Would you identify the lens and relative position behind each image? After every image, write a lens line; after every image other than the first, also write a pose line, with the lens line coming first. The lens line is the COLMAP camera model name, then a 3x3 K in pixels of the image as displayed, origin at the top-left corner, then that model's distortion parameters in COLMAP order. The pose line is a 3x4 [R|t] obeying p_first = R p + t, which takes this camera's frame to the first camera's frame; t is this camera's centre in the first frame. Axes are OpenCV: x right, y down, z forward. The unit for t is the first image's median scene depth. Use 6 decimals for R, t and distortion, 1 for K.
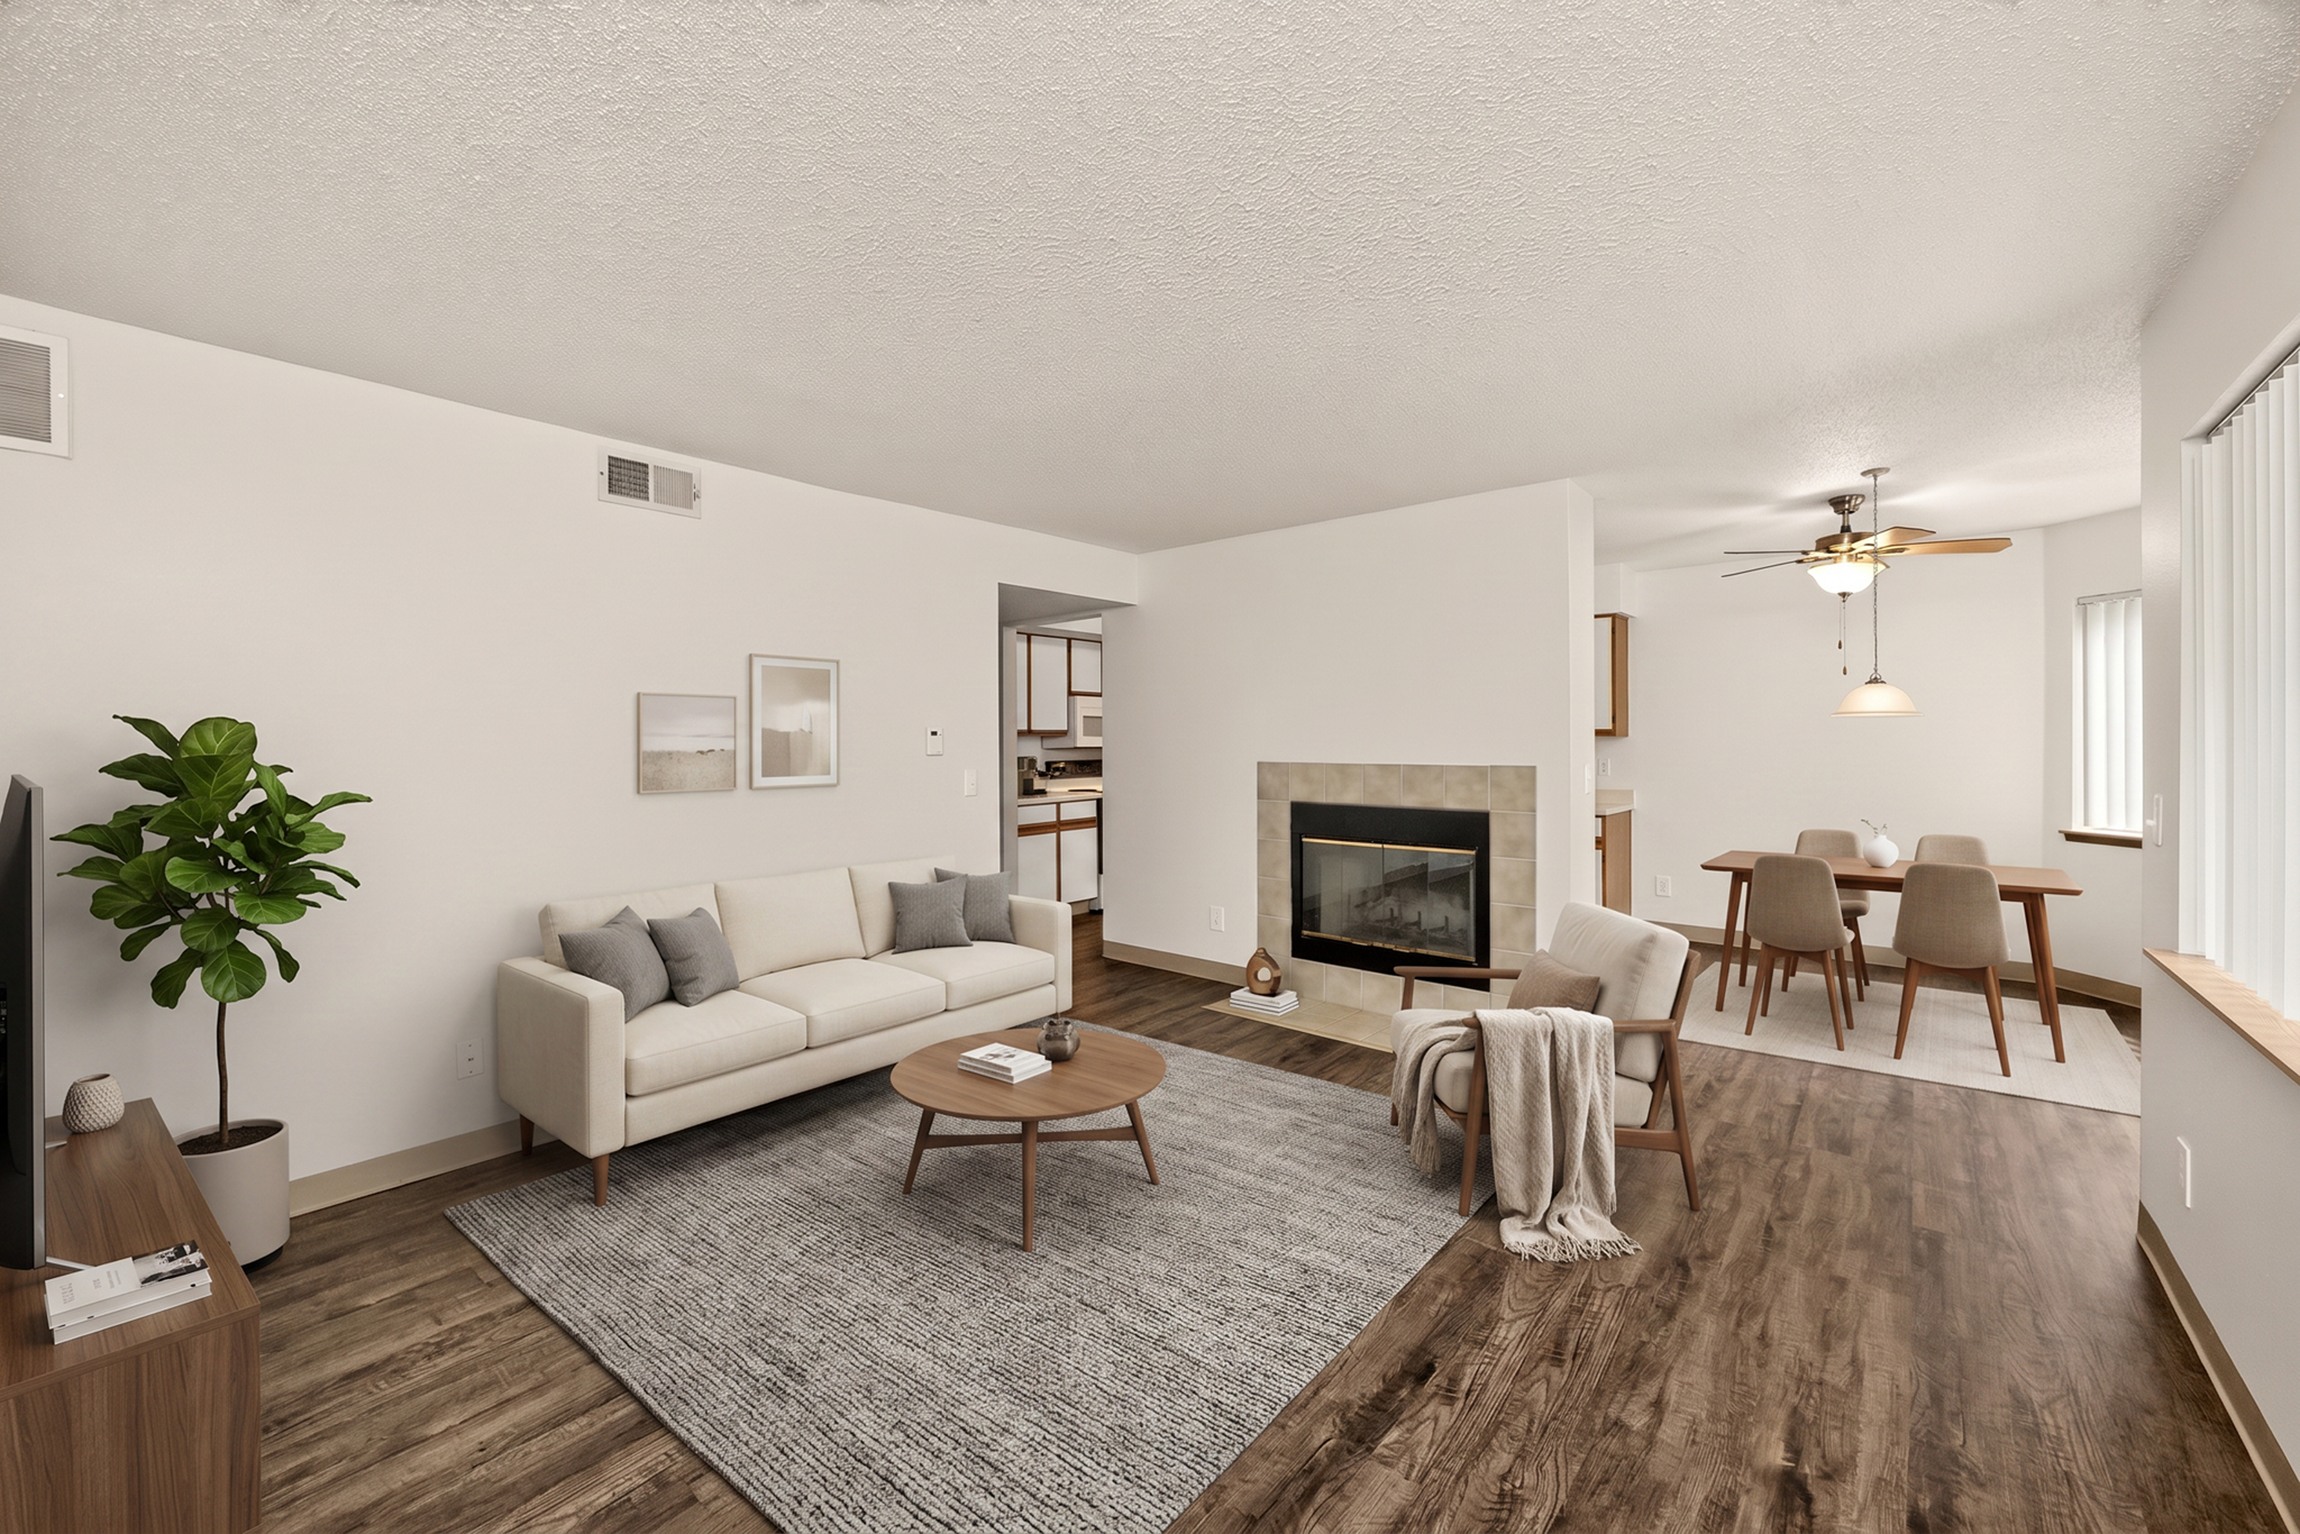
lens RADIAL K [[908.4, 0, 1136.1], [0, 908.4, 748.6], [0, 0, 1]] dist [-0.012051, 0.006416]
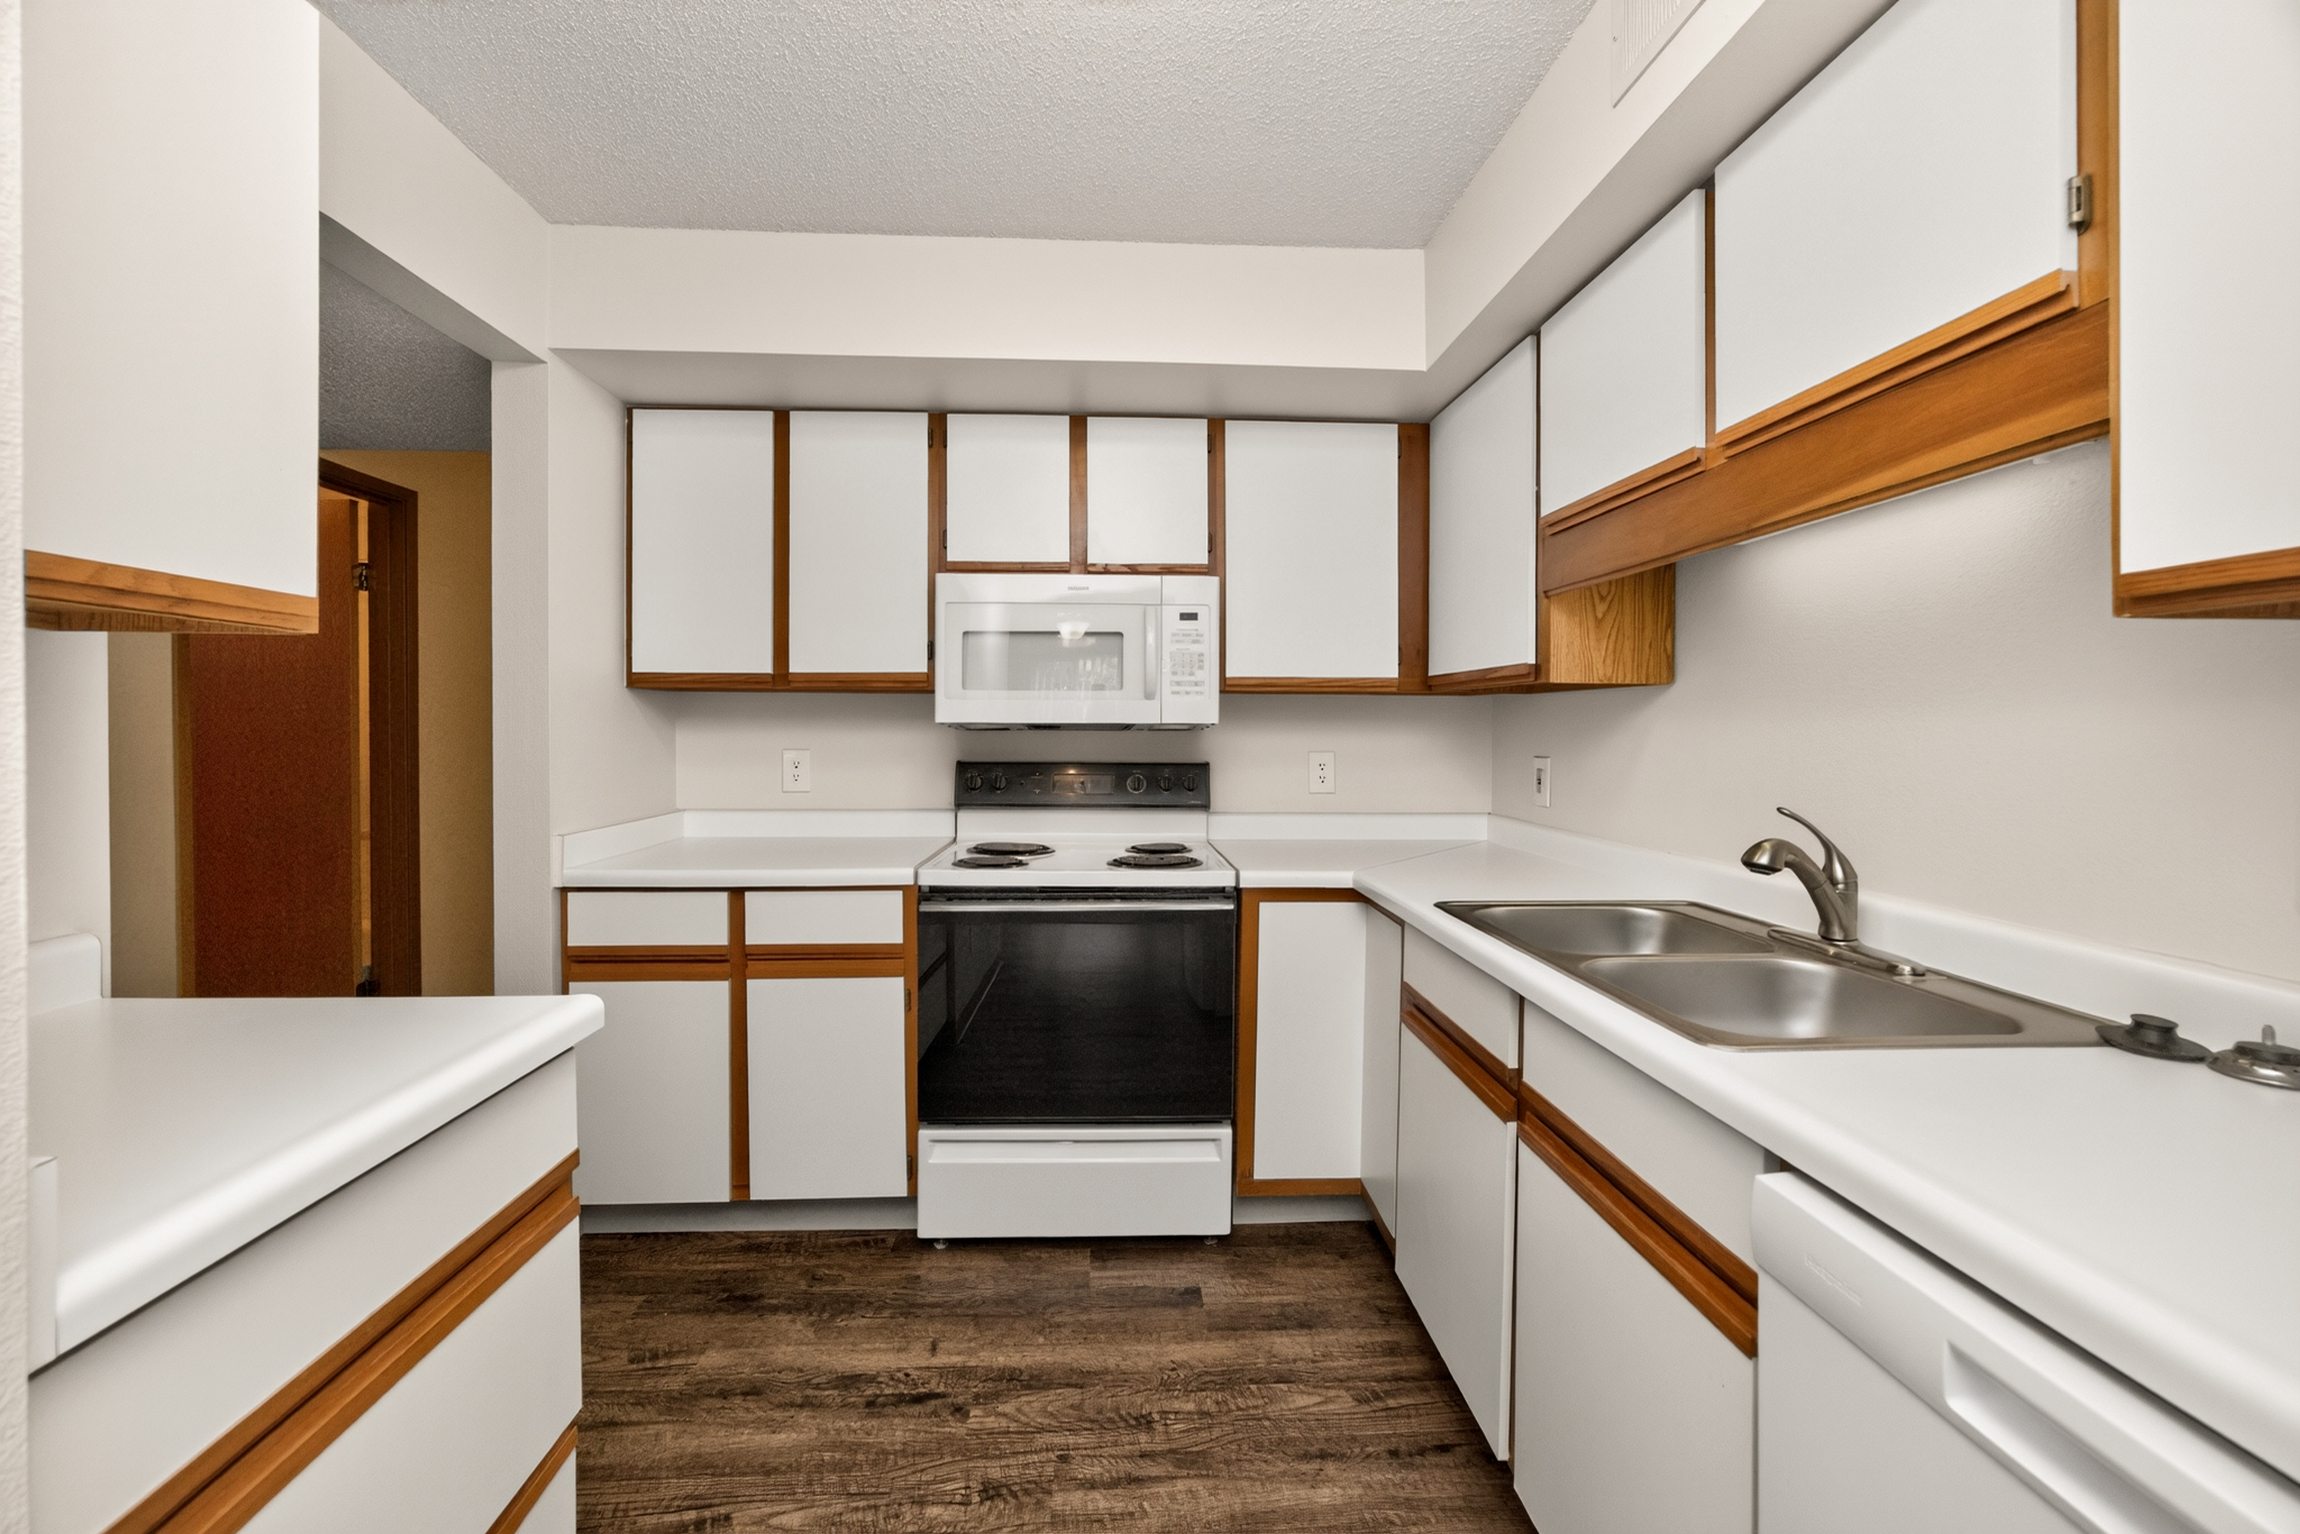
lens RADIAL K [[908.4, 0, 1098.5], [0, 908.4, 748.3], [0, 0, 1]] dist [-0.012051, 0.006416]
pose [[0.650809, 0.007592, -0.759204, 0.167010], [-0.004796, 0.999971, 0.005888, 0.004334], [0.759226, -0.000191, 0.650827, 0.607347]]
